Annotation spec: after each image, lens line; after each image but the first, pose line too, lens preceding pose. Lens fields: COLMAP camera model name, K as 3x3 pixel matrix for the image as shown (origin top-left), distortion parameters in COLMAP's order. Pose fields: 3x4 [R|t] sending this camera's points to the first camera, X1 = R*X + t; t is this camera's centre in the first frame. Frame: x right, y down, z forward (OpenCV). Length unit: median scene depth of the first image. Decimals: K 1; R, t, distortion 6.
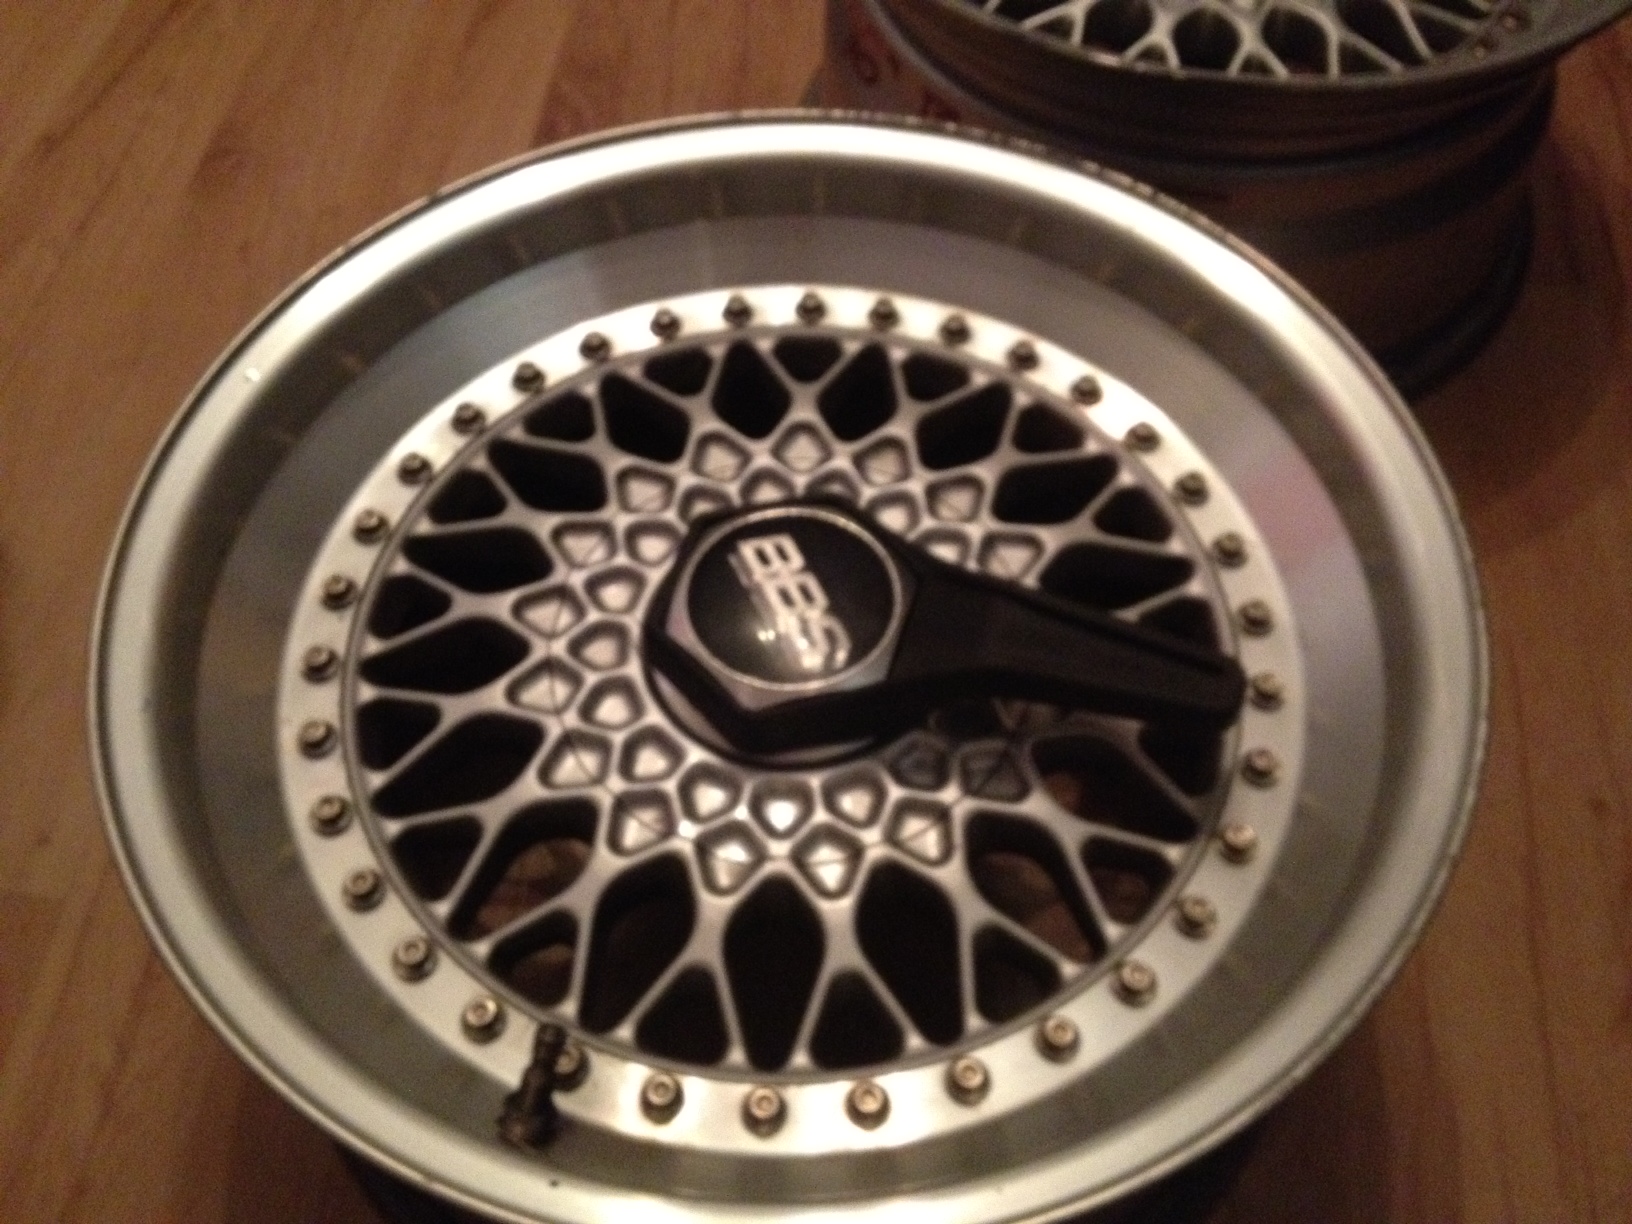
lens RADIAL K [[1653.5, 0, 816.0], [0, 1653.5, 612.0], [0, 0, 1]] dist [0.002899, -0.001010]
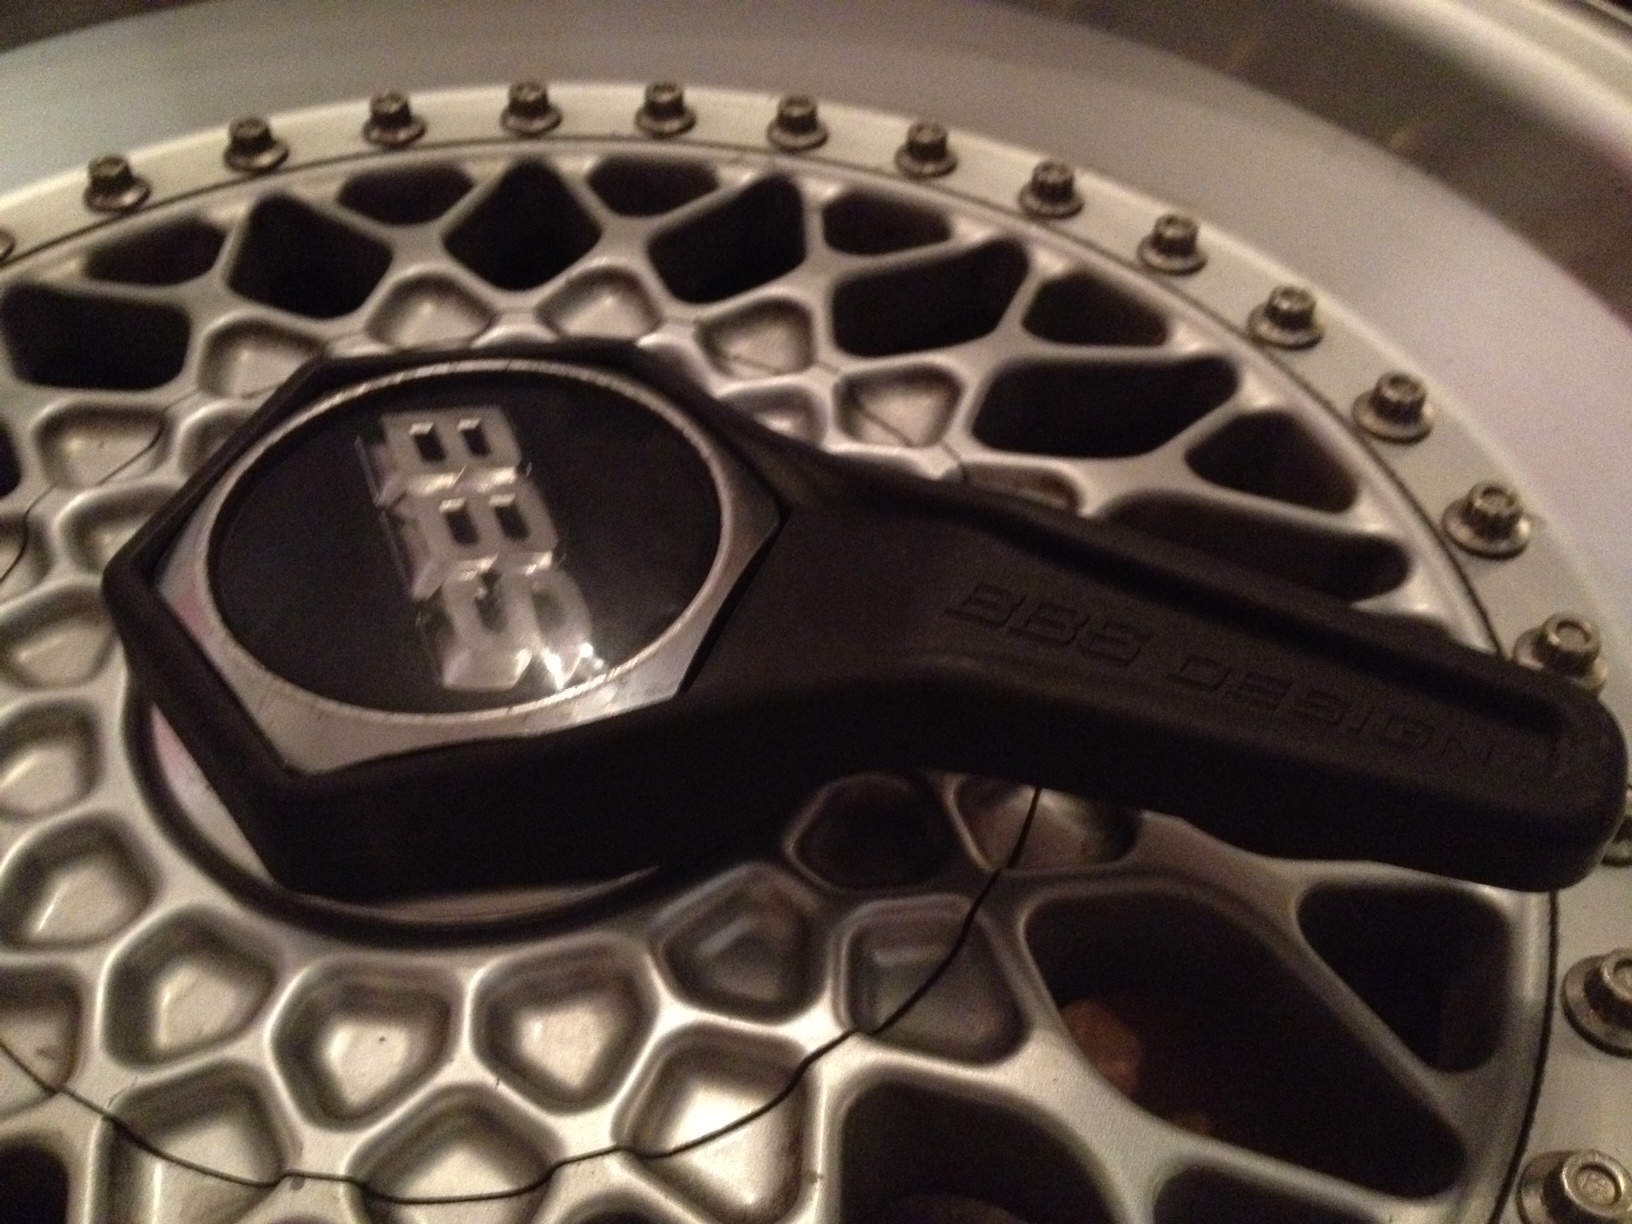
lens RADIAL K [[1699.3, 0, 816.0], [0, 1699.3, 612.0], [0, 0, 1]] dist [0.110984, -0.416780]
pose [[0.998387, 0.052713, -0.021104, 0.082399], [-0.055213, 0.988006, -0.144206, 0.070211], [0.013249, 0.145139, 0.989323, 0.581401]]
